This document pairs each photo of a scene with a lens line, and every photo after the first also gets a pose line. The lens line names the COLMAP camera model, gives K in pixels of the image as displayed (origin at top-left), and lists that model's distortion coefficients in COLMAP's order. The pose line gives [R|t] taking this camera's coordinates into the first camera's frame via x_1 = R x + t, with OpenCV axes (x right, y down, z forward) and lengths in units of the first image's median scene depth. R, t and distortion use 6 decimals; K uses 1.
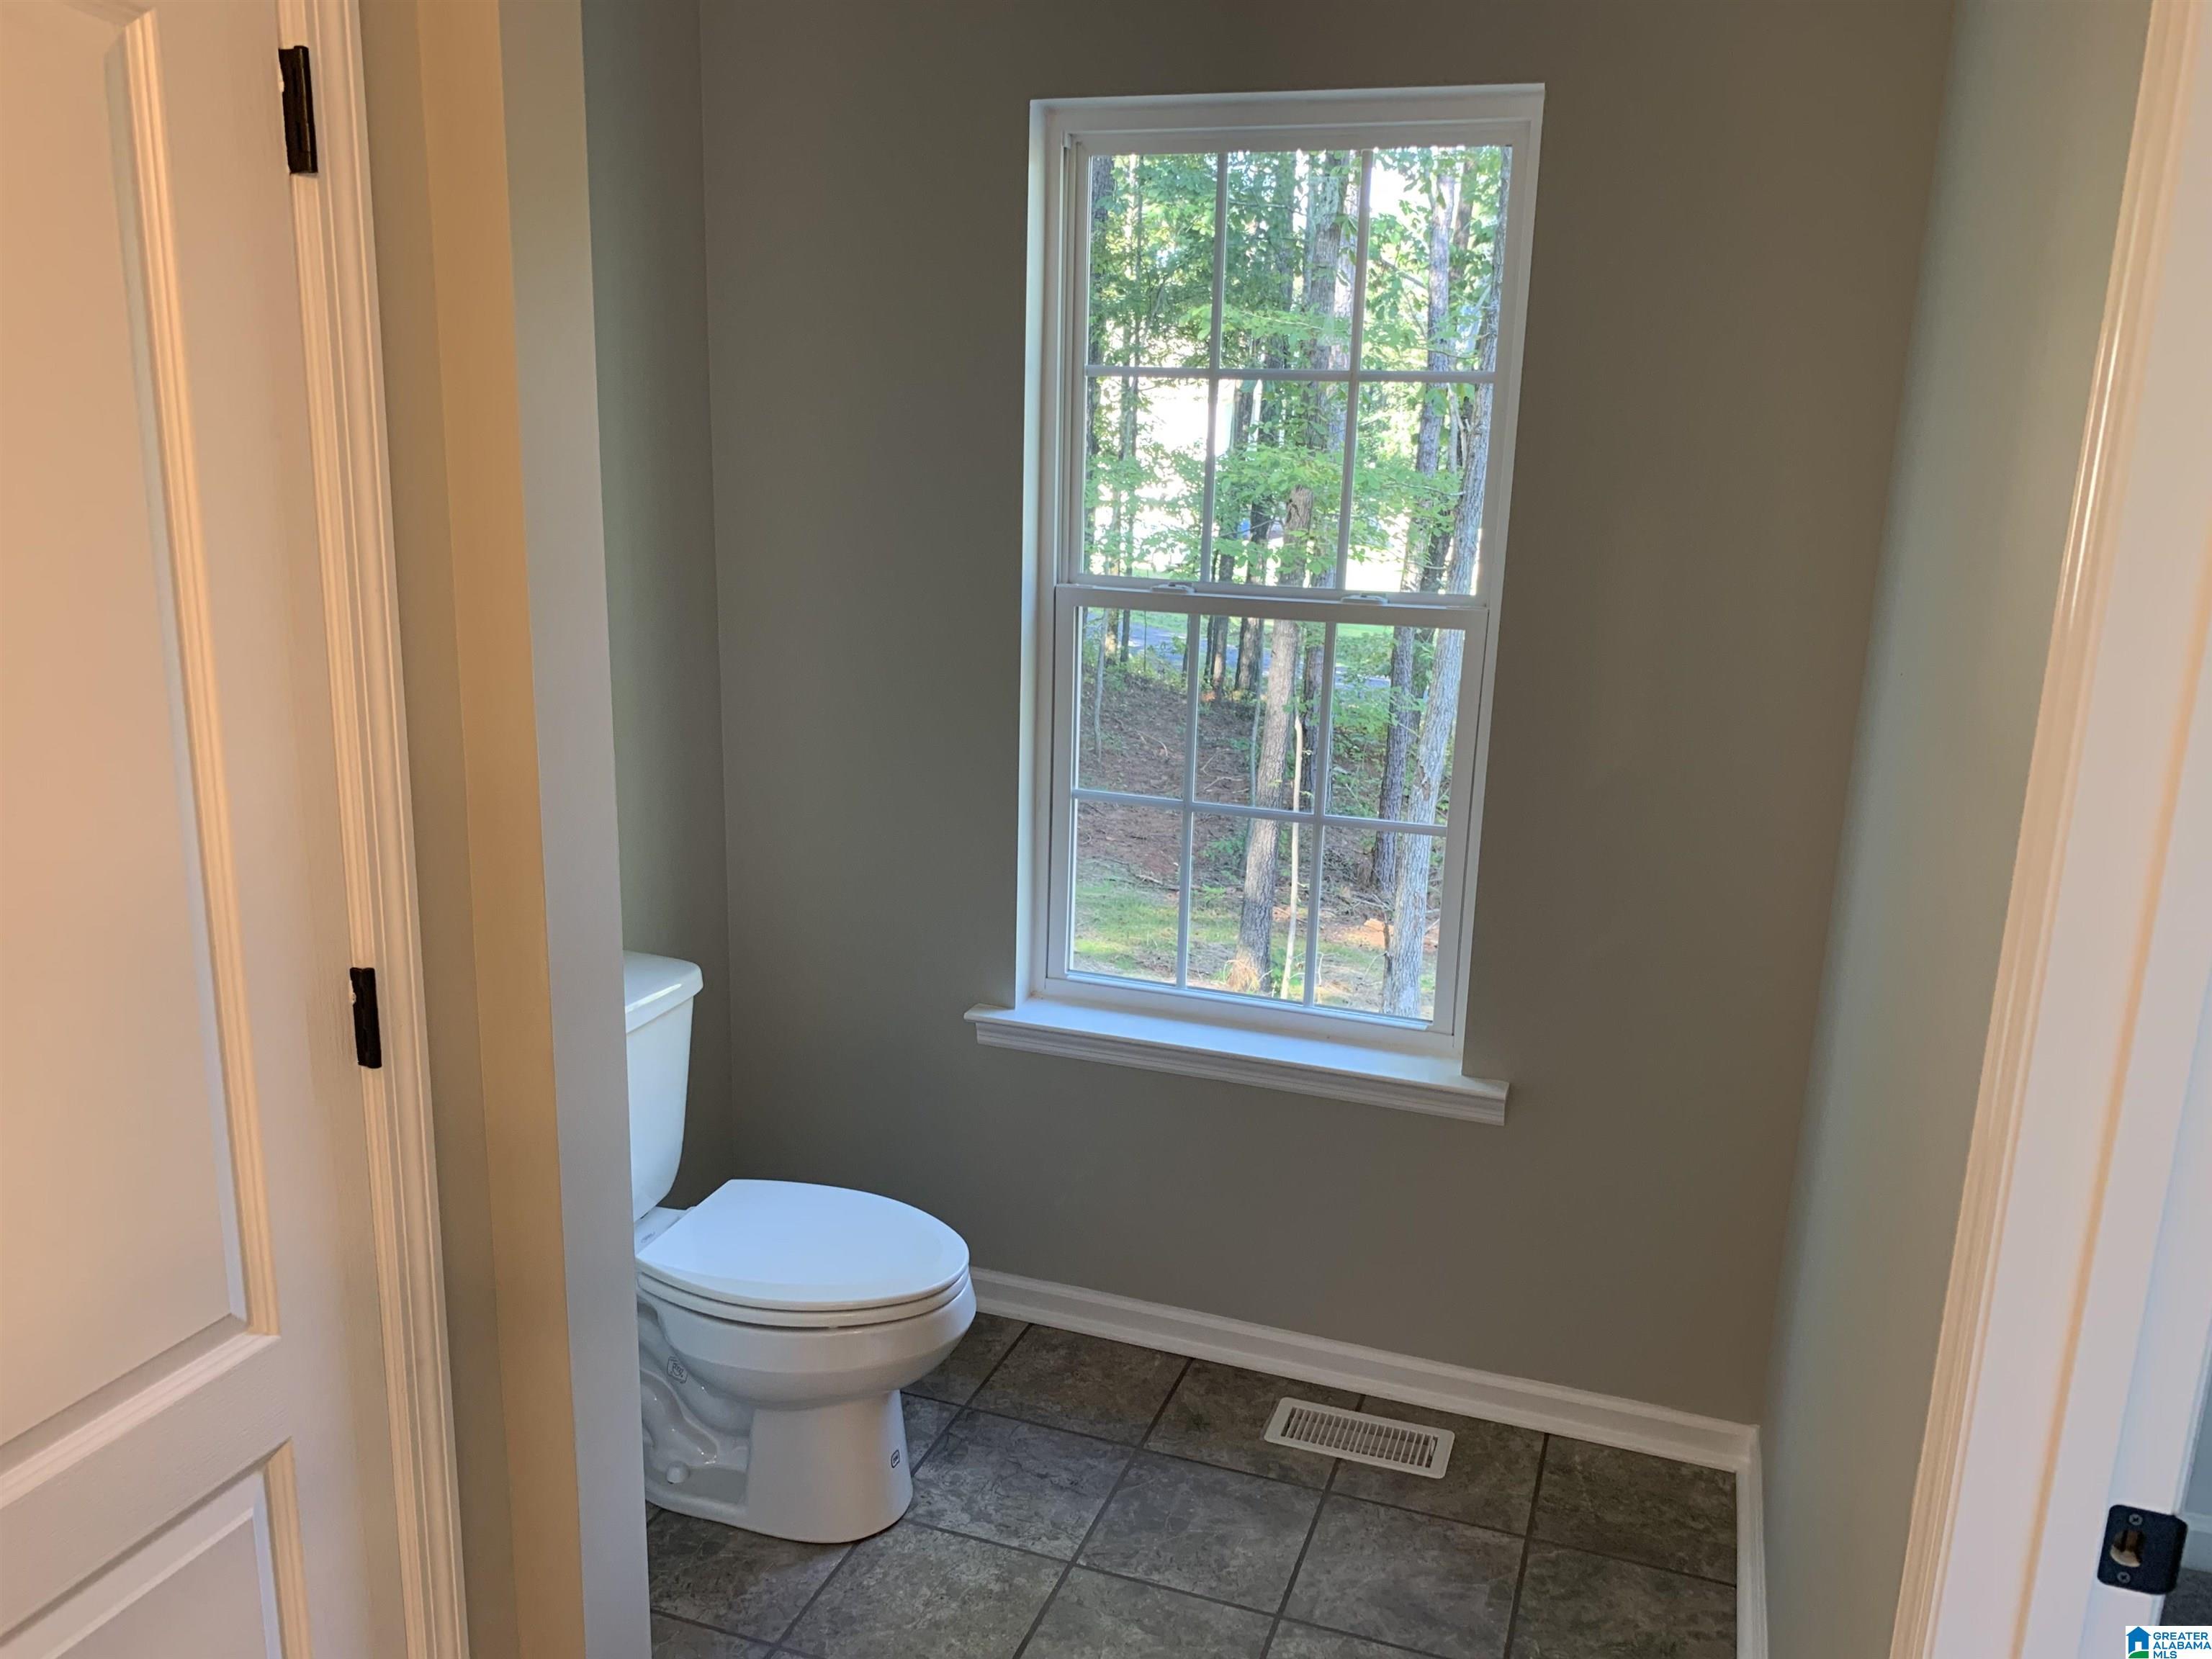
lens RADIAL K [[1706.9, 0, 1109.1], [0, 1706.9, 835.3], [0, 0, 1]] dist [0.056101, -0.071365]
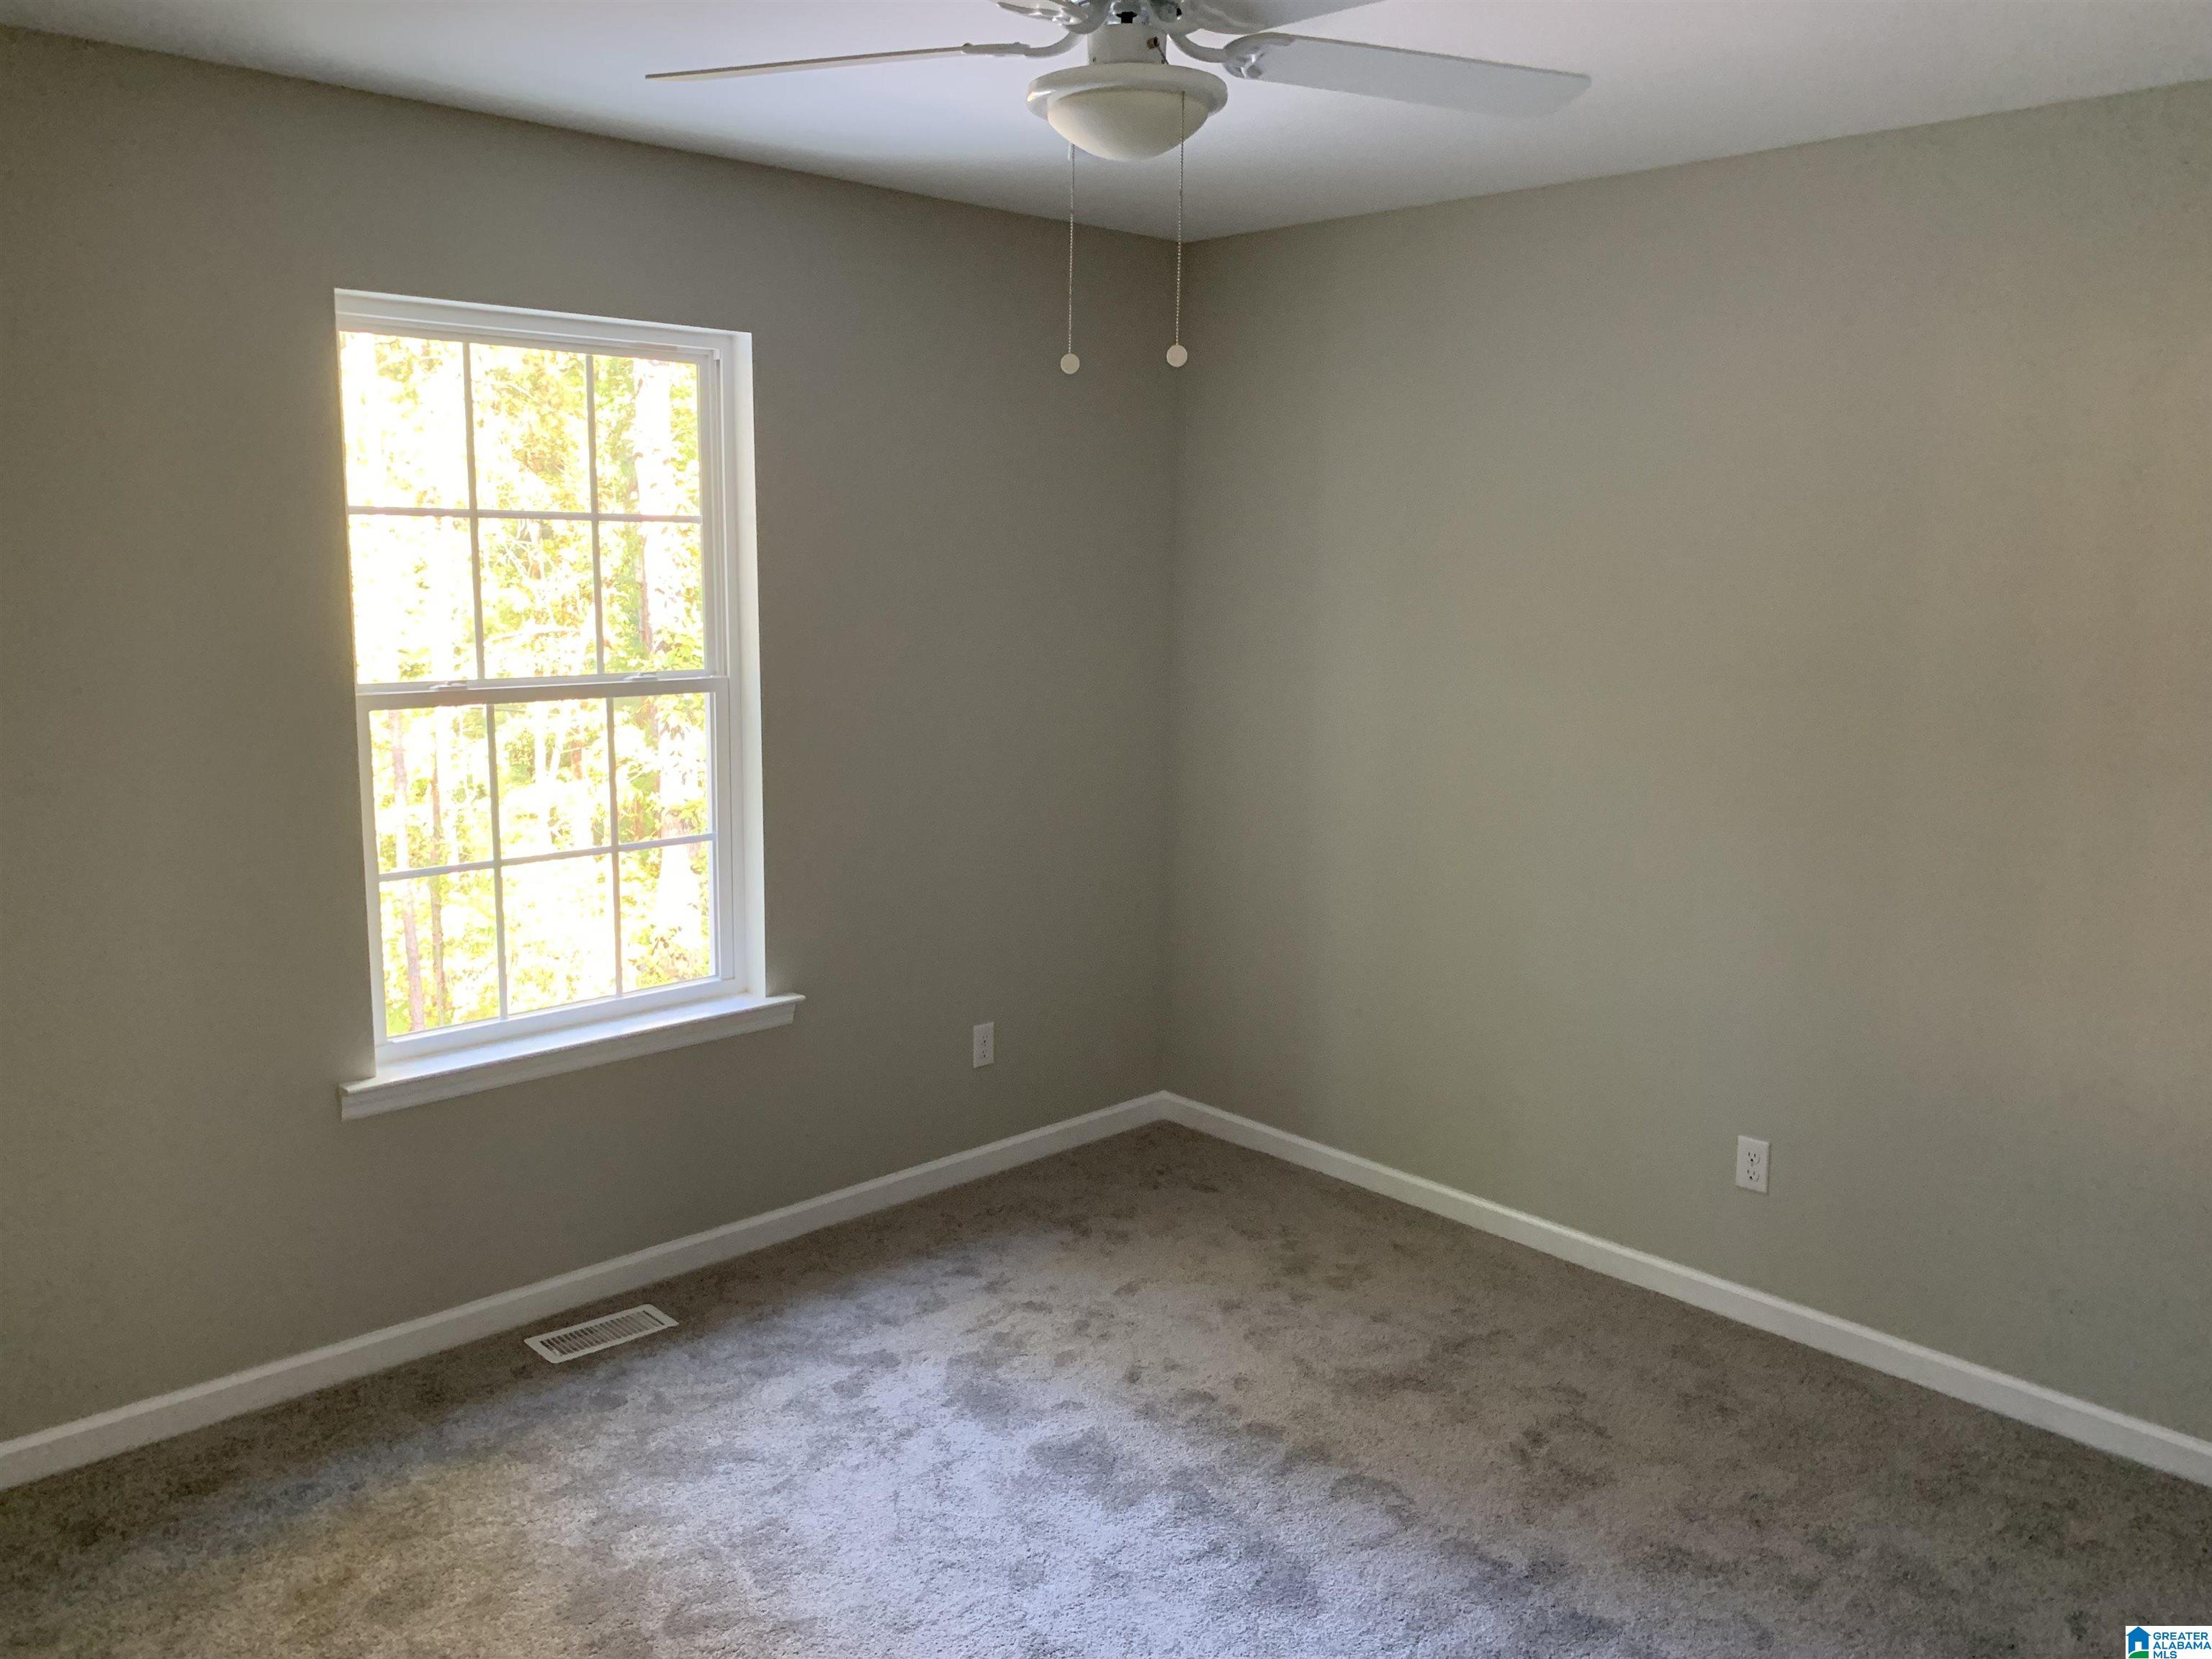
lens RADIAL K [[1706.9, 0, 1109.1], [0, 1706.9, 835.3], [0, 0, 1]] dist [0.056101, -0.071365]
pose [[0.461570, -0.172124, 0.870245, -0.858943], [0.199484, 0.976010, 0.087238, -0.058355], [-0.864384, 0.133334, 0.484833, 0.033819]]
